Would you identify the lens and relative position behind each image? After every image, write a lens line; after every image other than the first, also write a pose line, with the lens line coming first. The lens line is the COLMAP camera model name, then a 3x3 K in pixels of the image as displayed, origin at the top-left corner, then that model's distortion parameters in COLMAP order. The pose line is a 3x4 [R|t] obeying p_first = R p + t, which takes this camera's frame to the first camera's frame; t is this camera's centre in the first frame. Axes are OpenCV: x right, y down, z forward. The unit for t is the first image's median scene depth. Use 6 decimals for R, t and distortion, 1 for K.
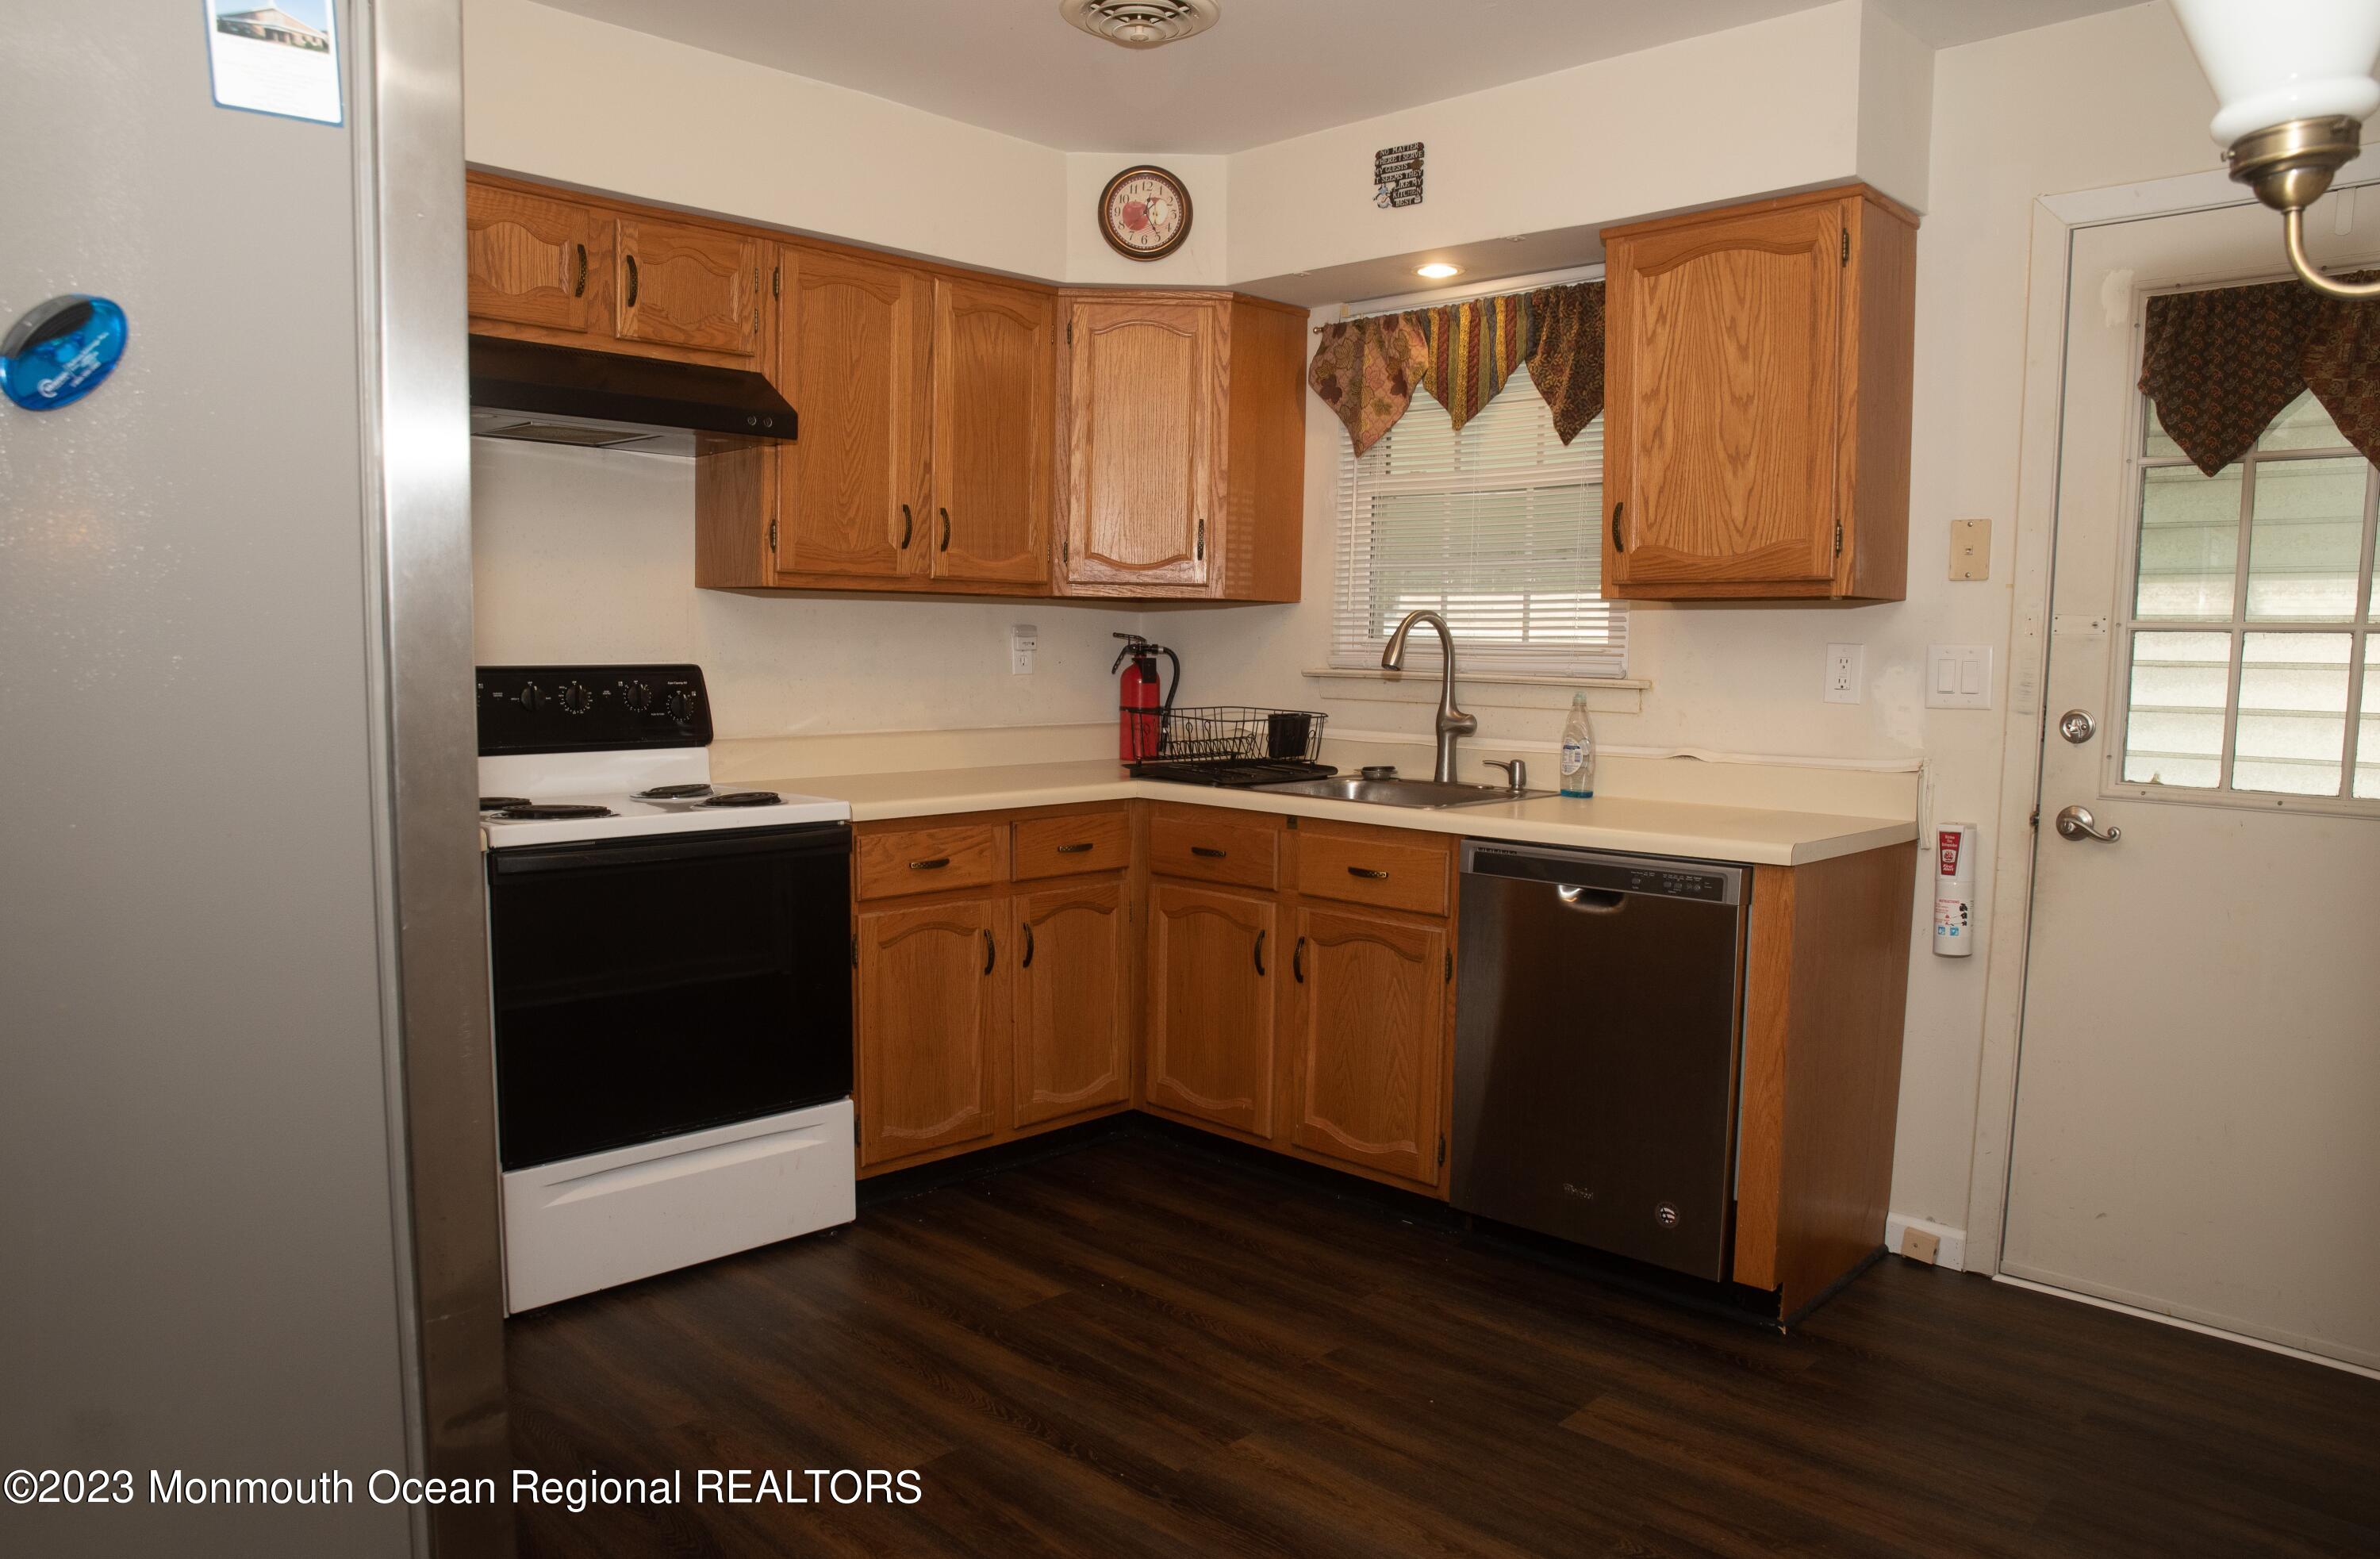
lens RADIAL K [[1720.2, 0, 1190.0], [0, 1720.2, 779.5], [0, 0, 1]] dist [0.093137, 0.000381]
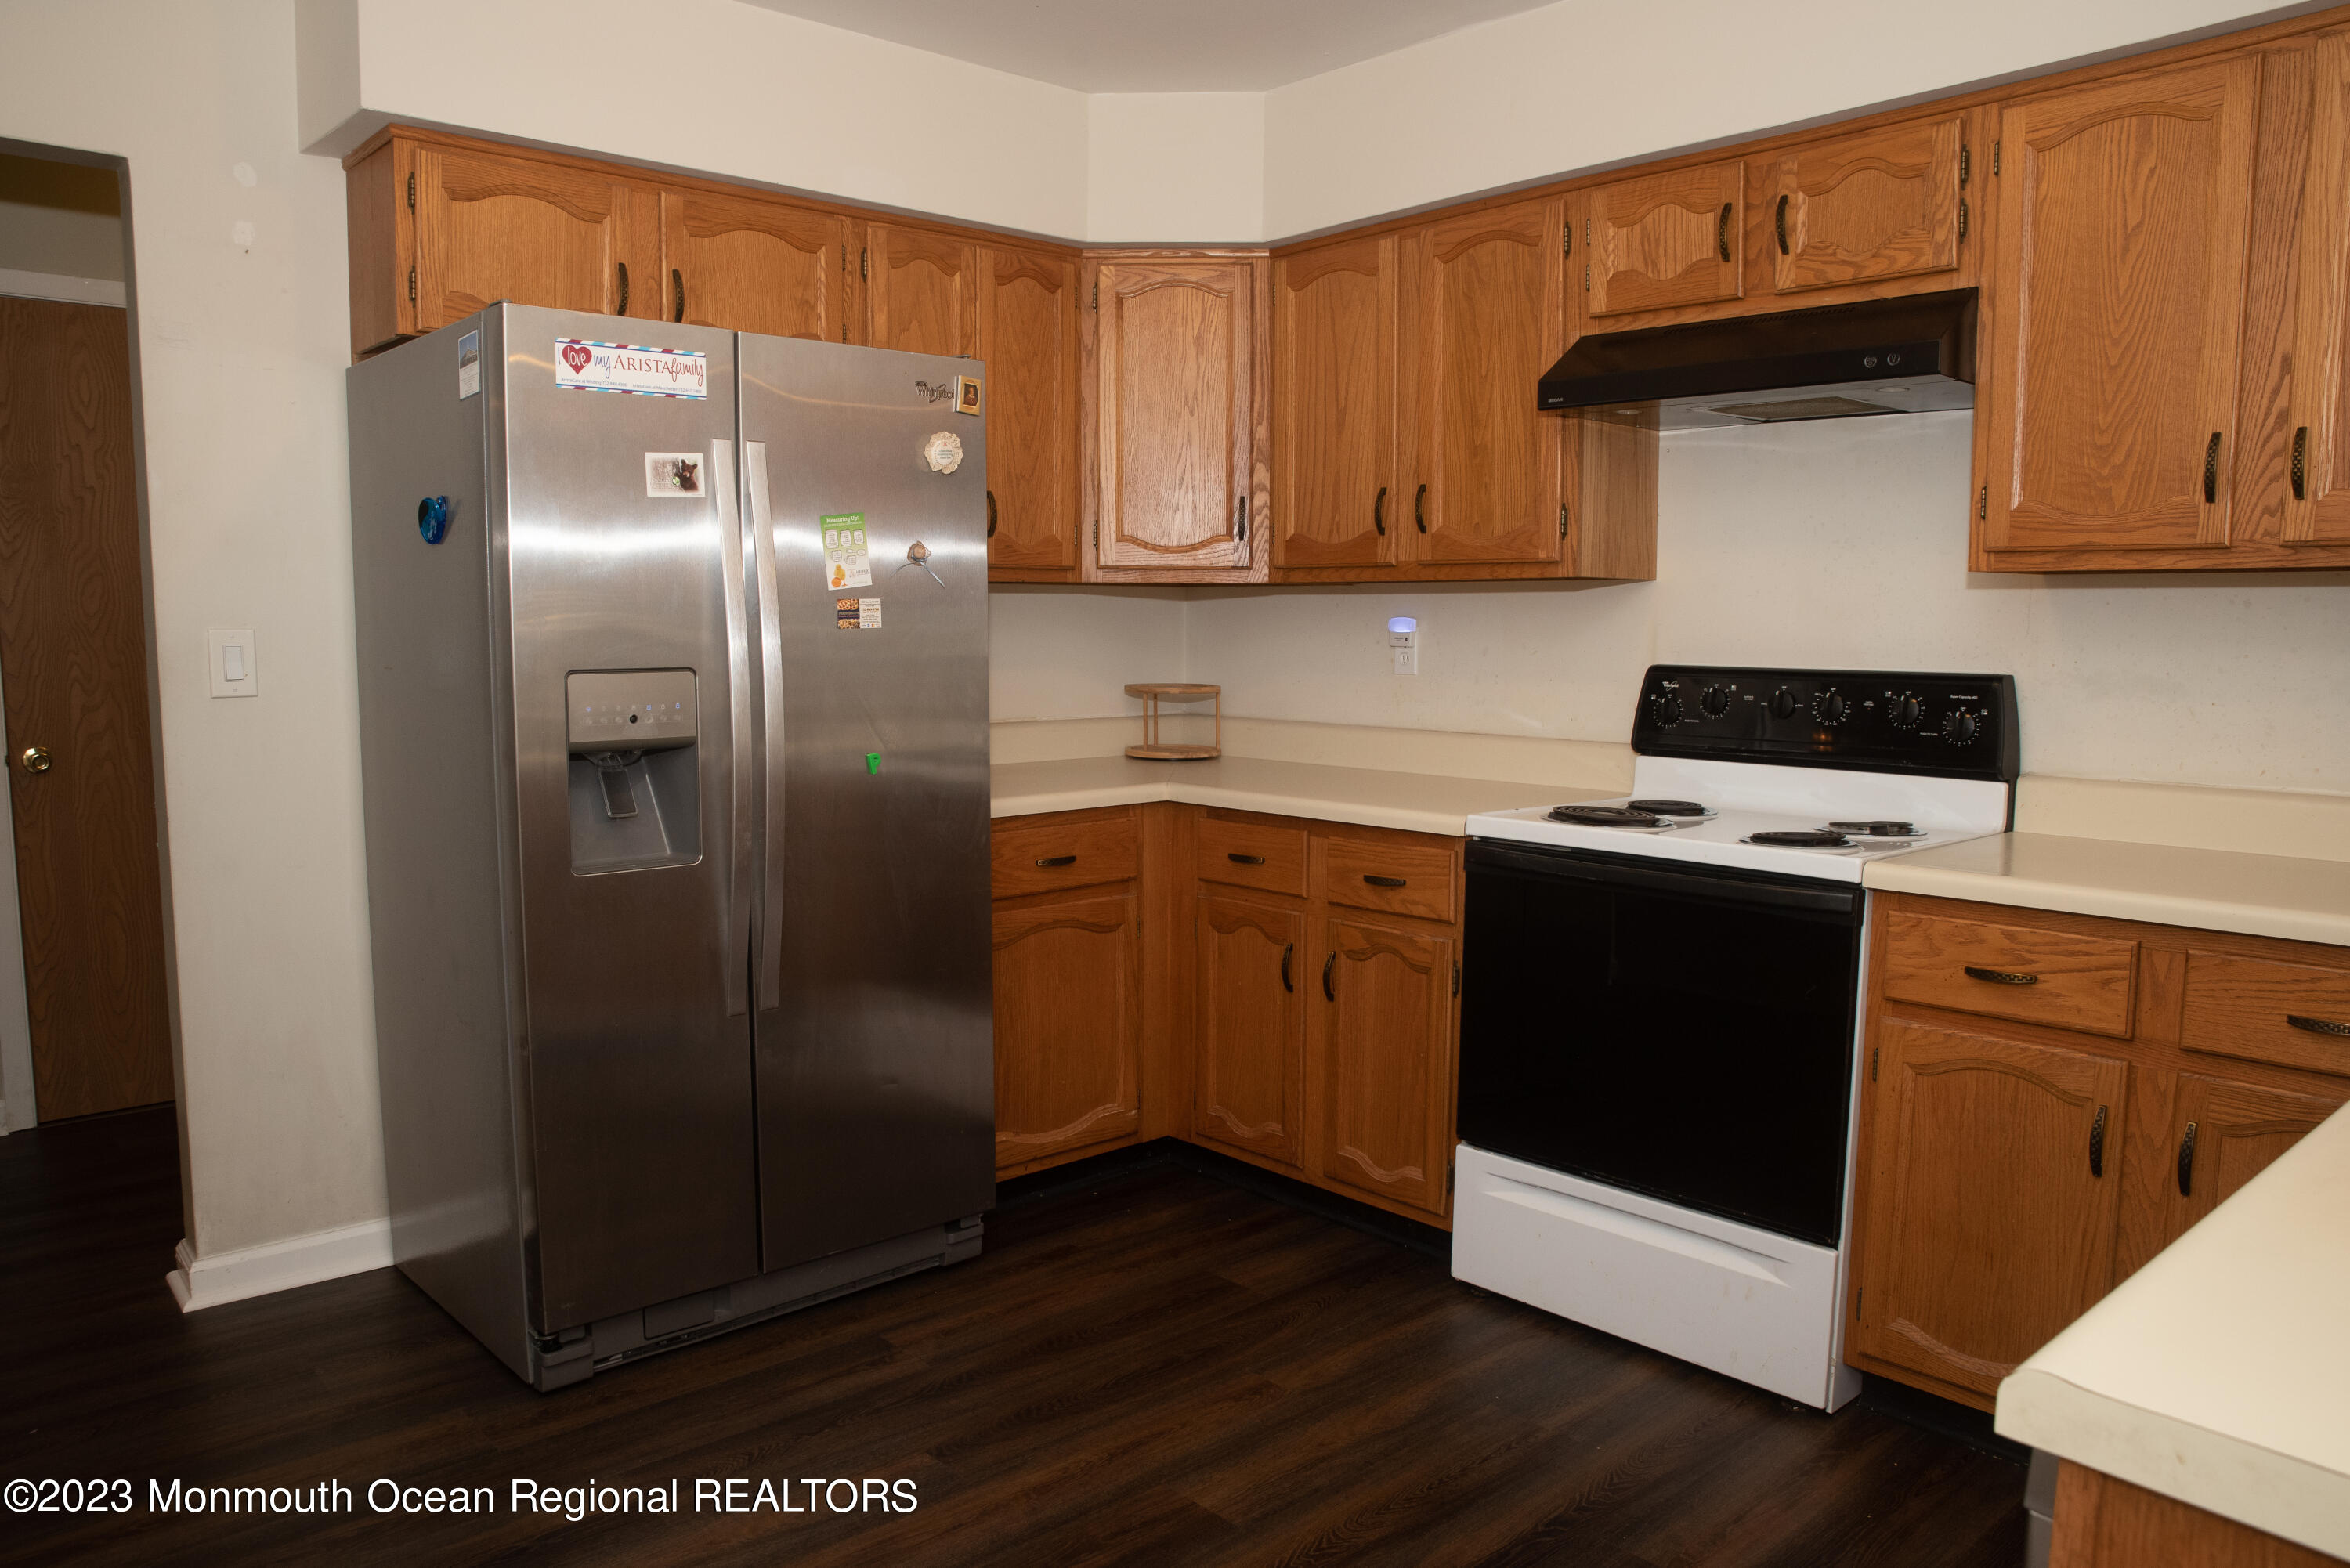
lens RADIAL K [[1768.6, 0, 1175.0], [0, 1768.6, 784.0], [0, 0, 1]] dist [0.067248, 0.003211]
pose [[0.003651, 0.092378, -0.995717, 0.583369], [-0.096319, 0.991127, 0.091599, -0.063367], [0.995344, 0.095572, 0.012516, 0.713289]]
